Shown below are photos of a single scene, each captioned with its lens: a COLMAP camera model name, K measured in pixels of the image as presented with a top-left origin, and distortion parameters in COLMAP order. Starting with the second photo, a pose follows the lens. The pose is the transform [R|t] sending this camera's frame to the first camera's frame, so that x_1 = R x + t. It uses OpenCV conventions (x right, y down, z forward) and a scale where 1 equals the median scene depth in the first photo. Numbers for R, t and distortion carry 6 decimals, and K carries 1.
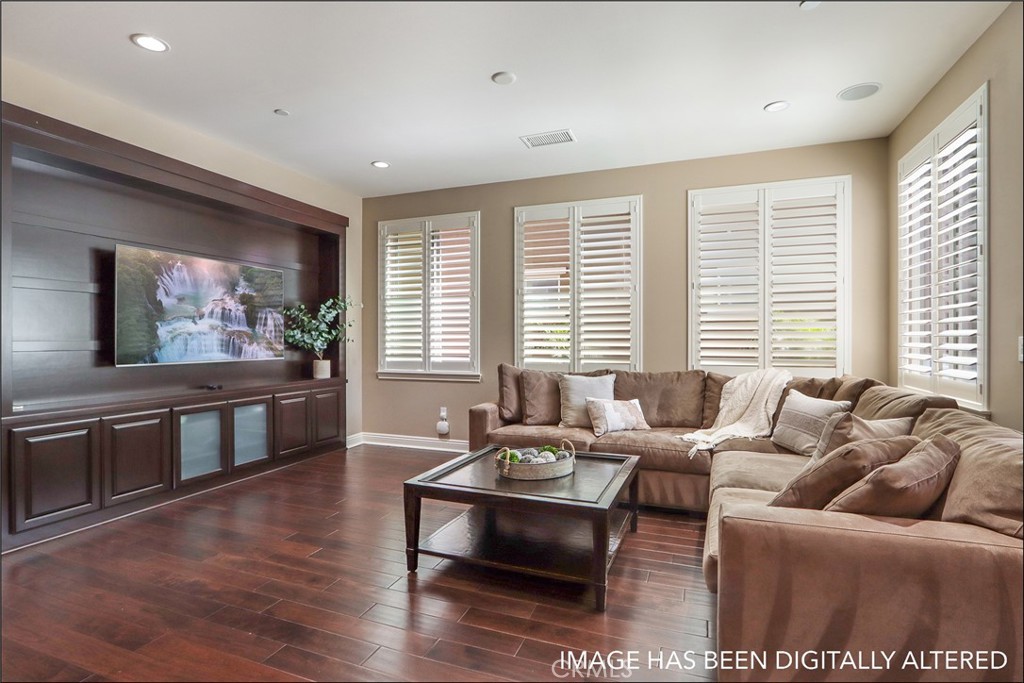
lens RADIAL K [[498.1, 0, 509.2], [0, 498.1, 335.9], [0, 0, 1]] dist [-0.016956, 0.002071]
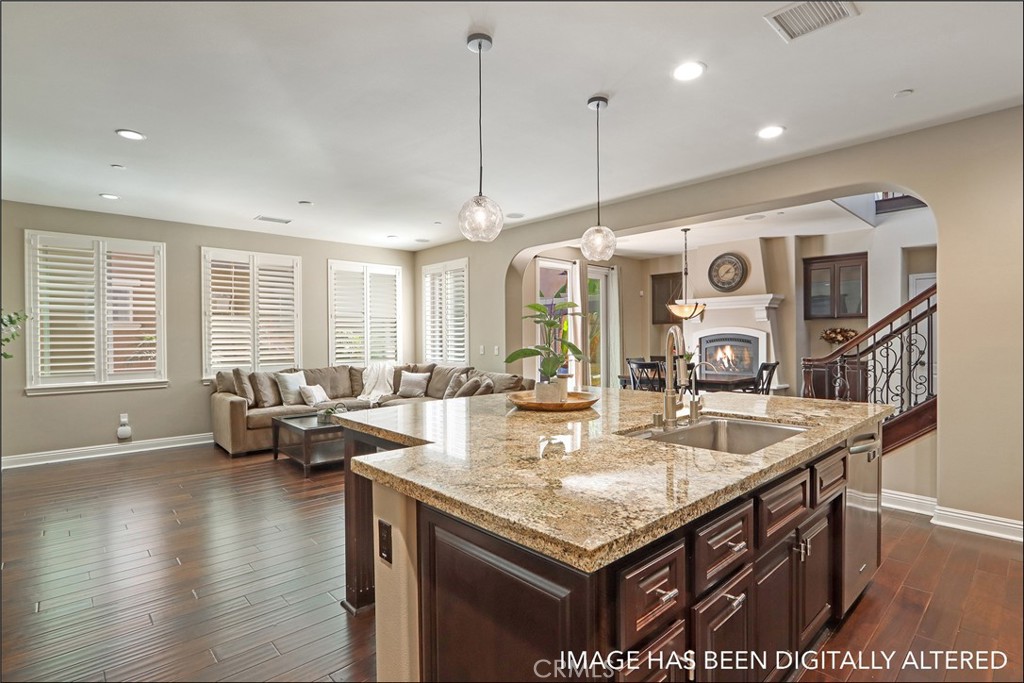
lens RADIAL K [[498.1, 0, 510.3], [0, 498.1, 341.5], [0, 0, 1]] dist [-0.016956, 0.002071]
pose [[0.458222, -0.009805, 0.888784, -0.857449], [0.002240, 0.999949, 0.009876, -0.030847], [-0.888835, -0.002535, 0.458220, -0.316023]]
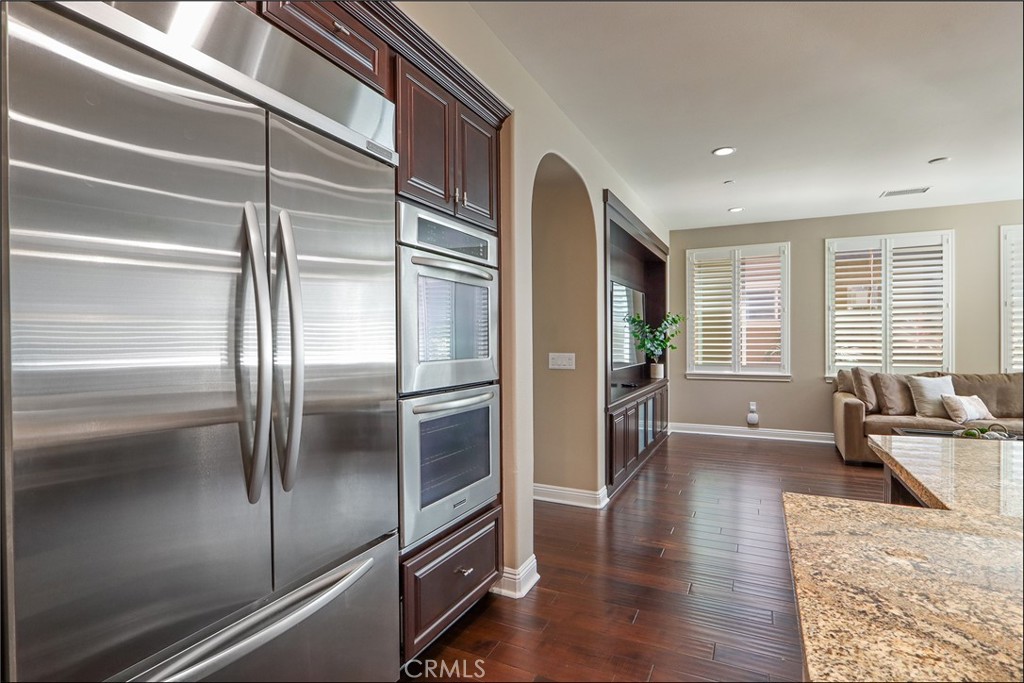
lens RADIAL K [[498.1, 0, 512.1], [0, 498.1, 341.2], [0, 0, 1]] dist [-0.016956, 0.002071]
pose [[0.994623, -0.003712, -0.103493, -0.720208], [0.005083, 0.999903, 0.012980, -0.030801], [0.103435, -0.013436, 0.994546, -0.333876]]
